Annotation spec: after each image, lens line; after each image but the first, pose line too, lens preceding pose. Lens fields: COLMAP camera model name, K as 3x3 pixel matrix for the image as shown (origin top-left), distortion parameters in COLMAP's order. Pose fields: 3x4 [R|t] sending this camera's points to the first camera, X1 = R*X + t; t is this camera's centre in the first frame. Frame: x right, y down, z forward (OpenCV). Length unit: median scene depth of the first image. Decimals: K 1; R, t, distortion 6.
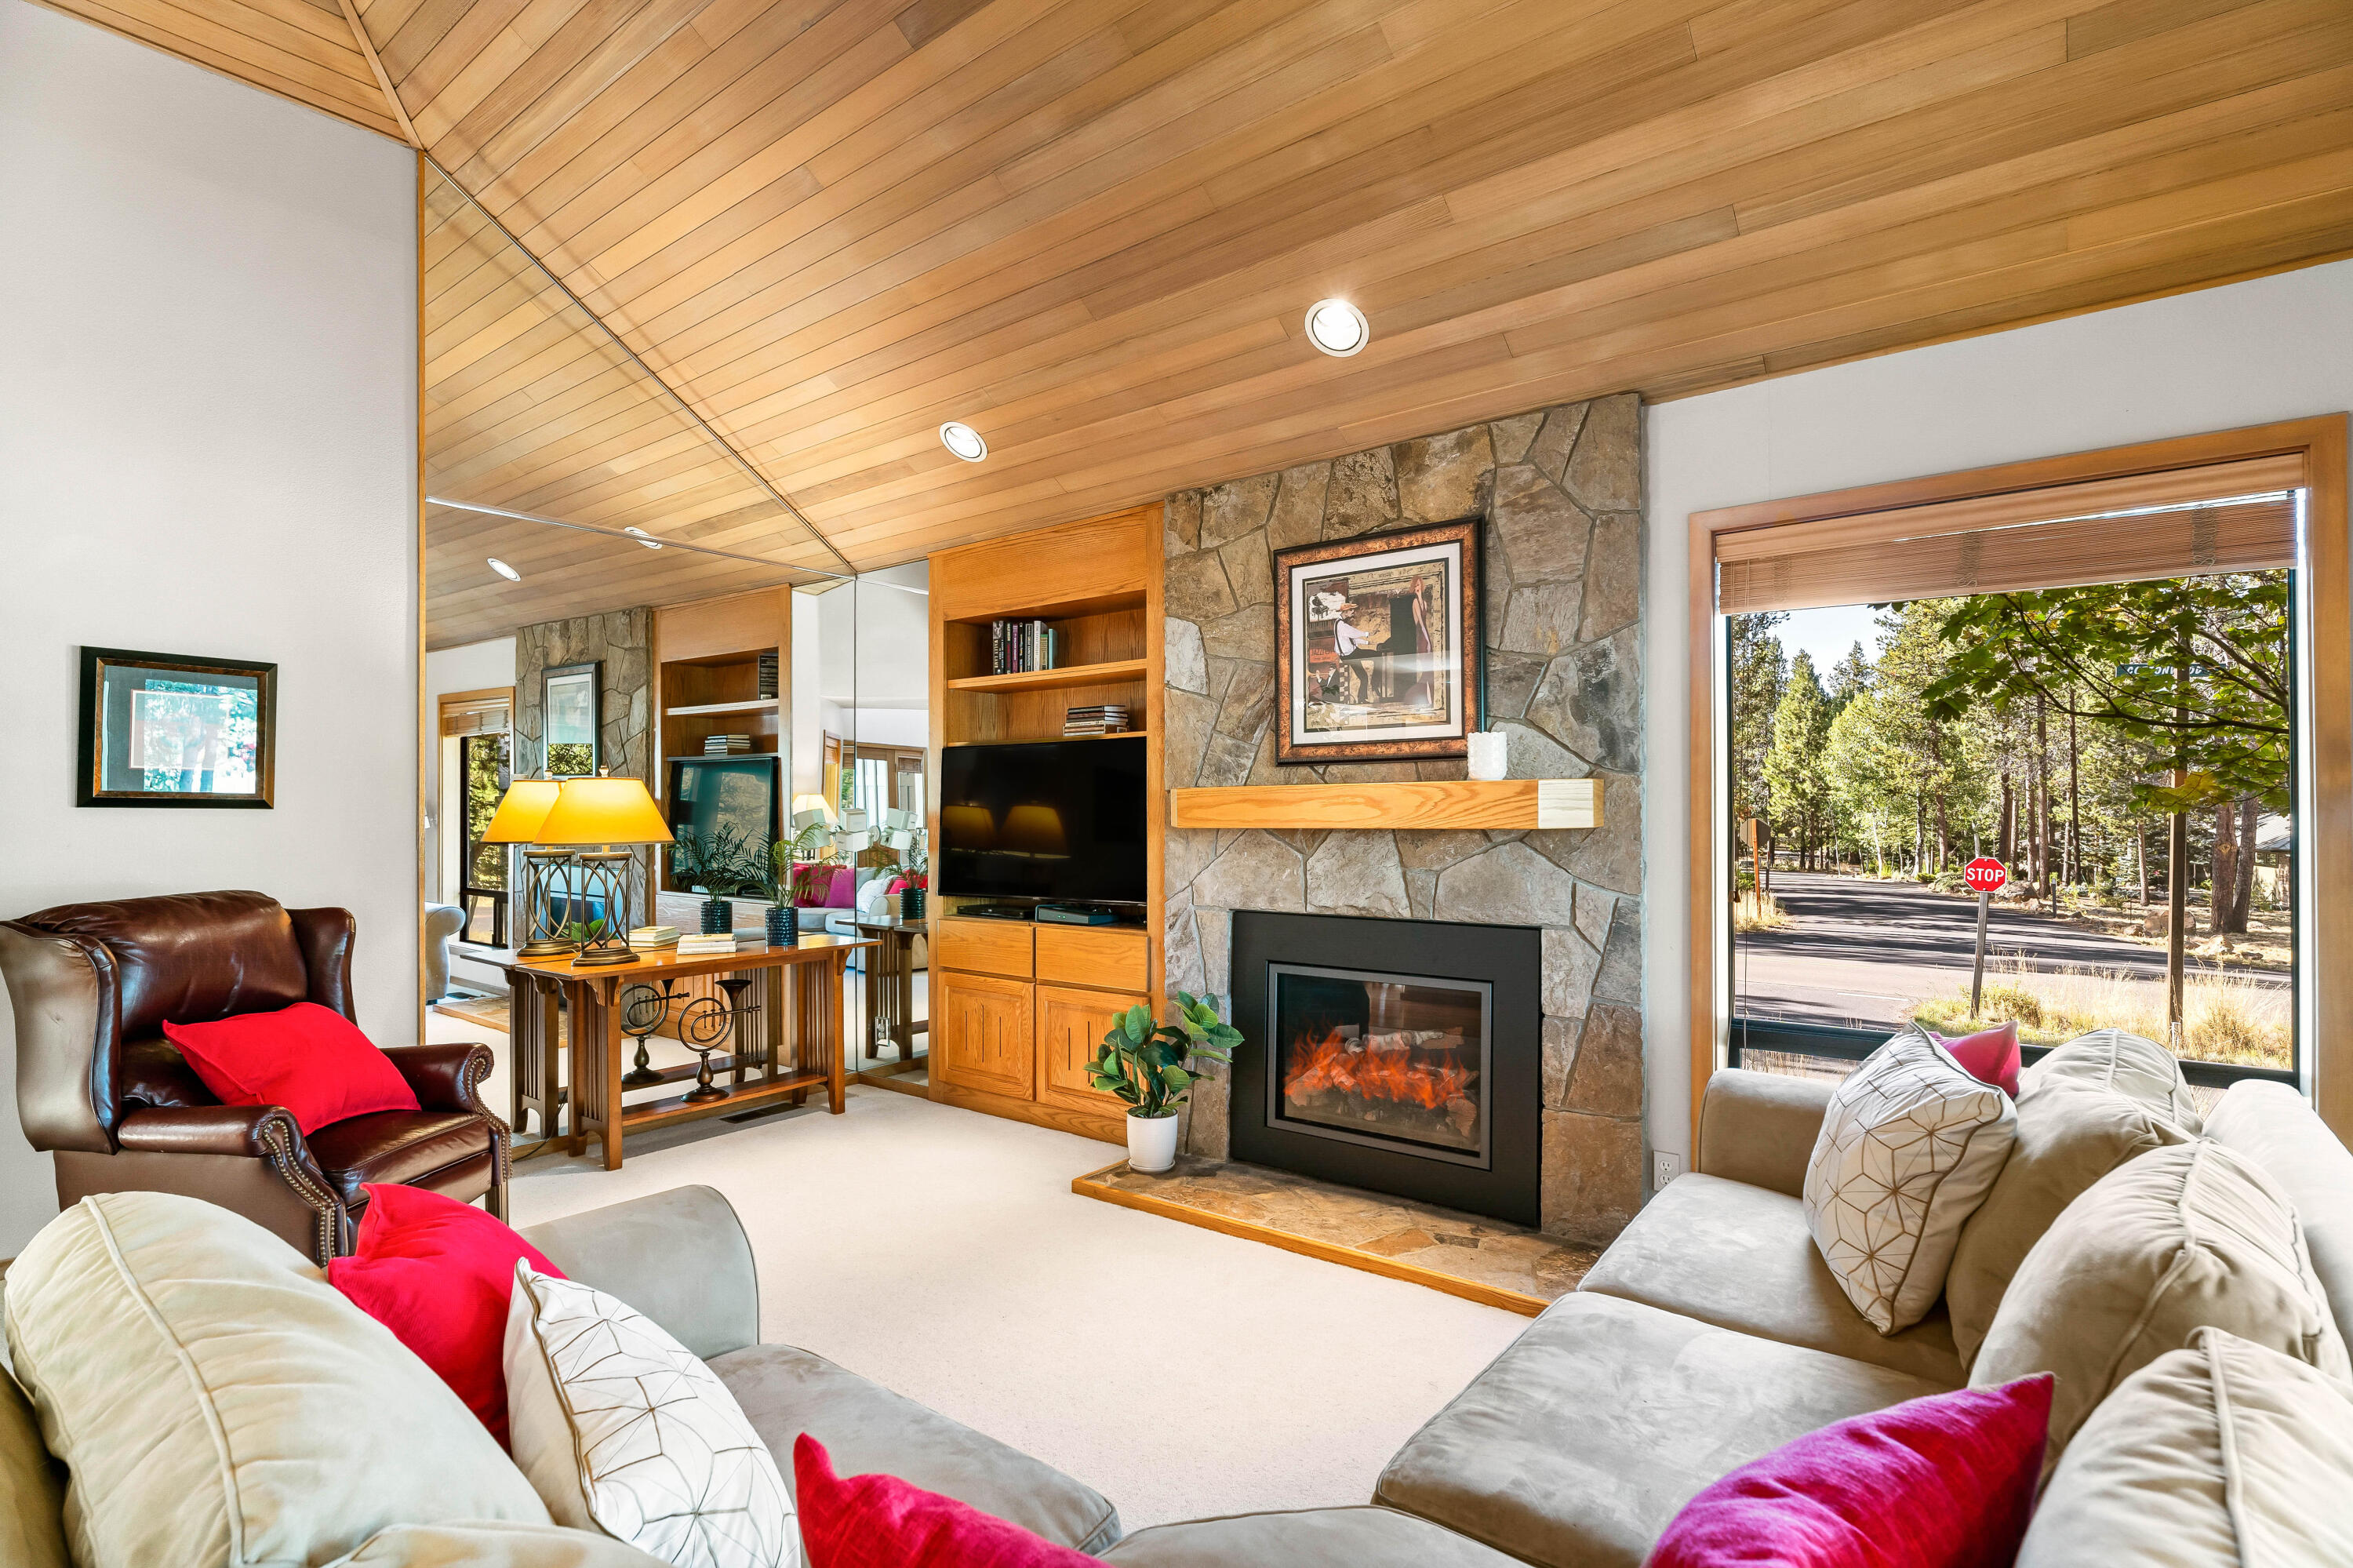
lens RADIAL K [[1128.5, 0, 1159.1], [0, 1128.5, 802.4], [0, 0, 1]] dist [-0.003785, -0.001821]
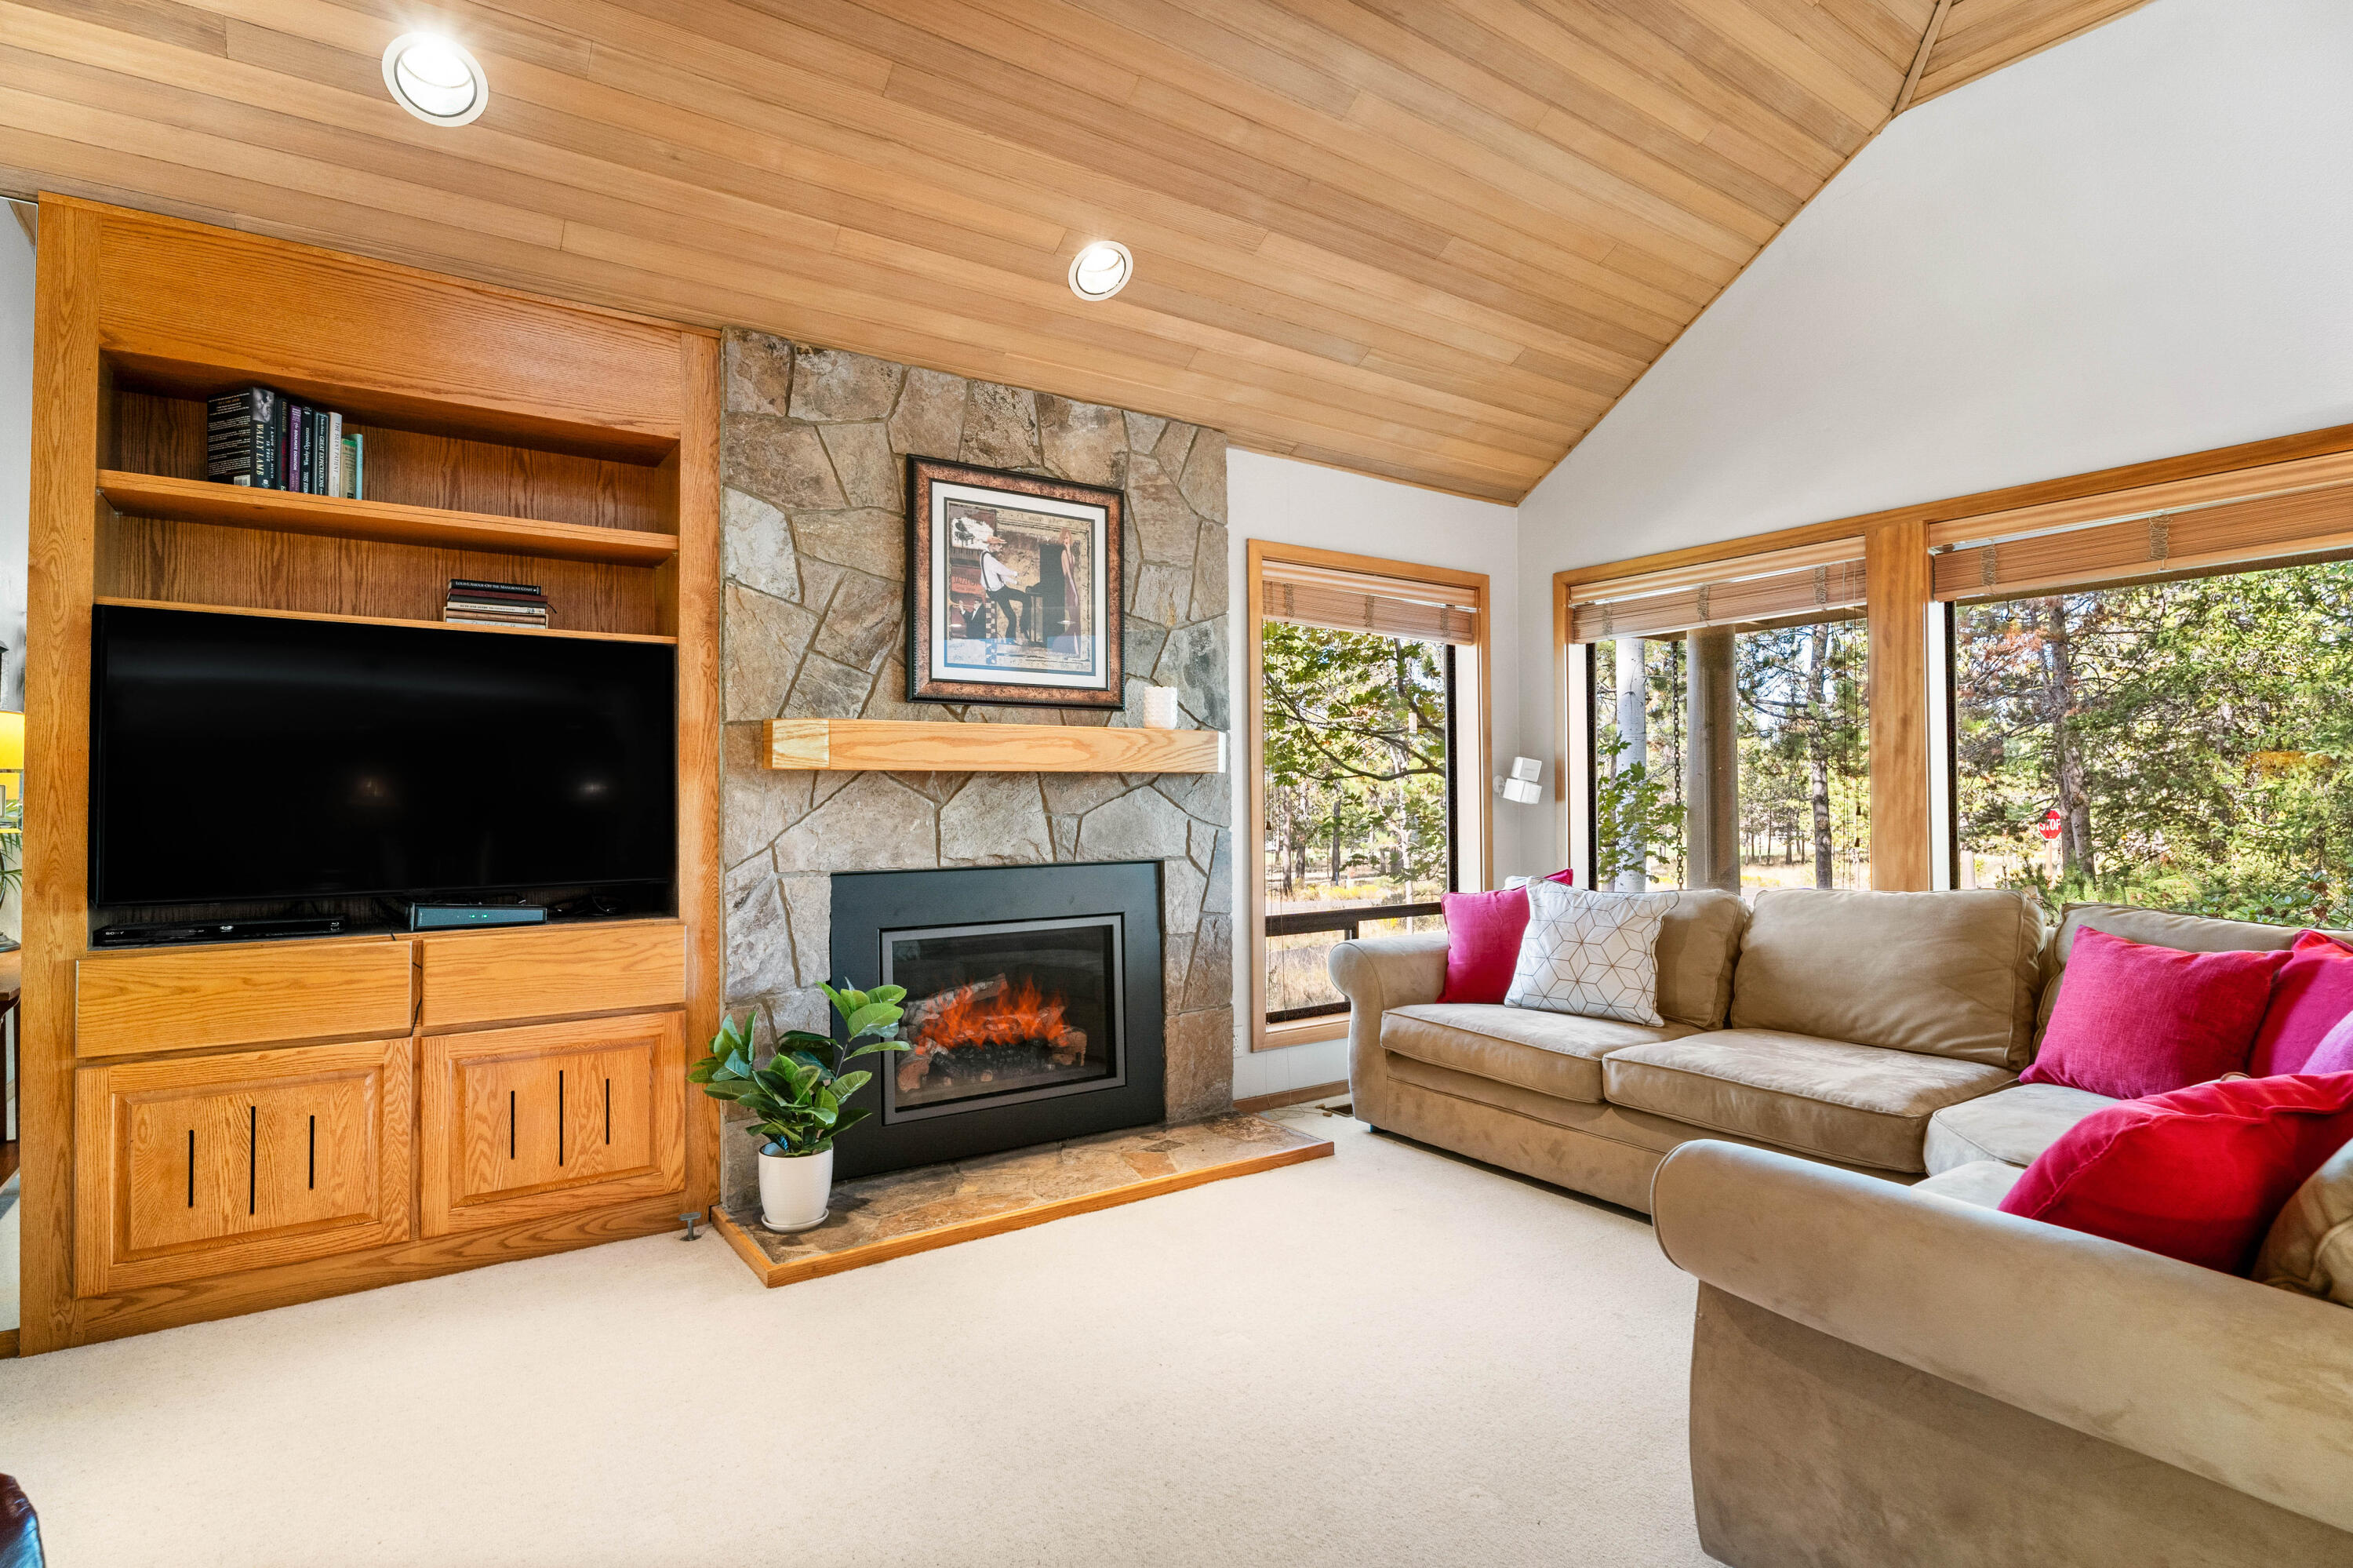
lens RADIAL K [[1128.5, 0, 1158.8], [0, 1128.5, 767.5], [0, 0, 1]] dist [-0.003785, -0.001821]
pose [[0.322452, 0.029222, 0.946135, -0.679501], [-0.007237, 0.999570, -0.028406, 0.043749], [-0.946558, 0.002312, 0.322525, 0.559896]]
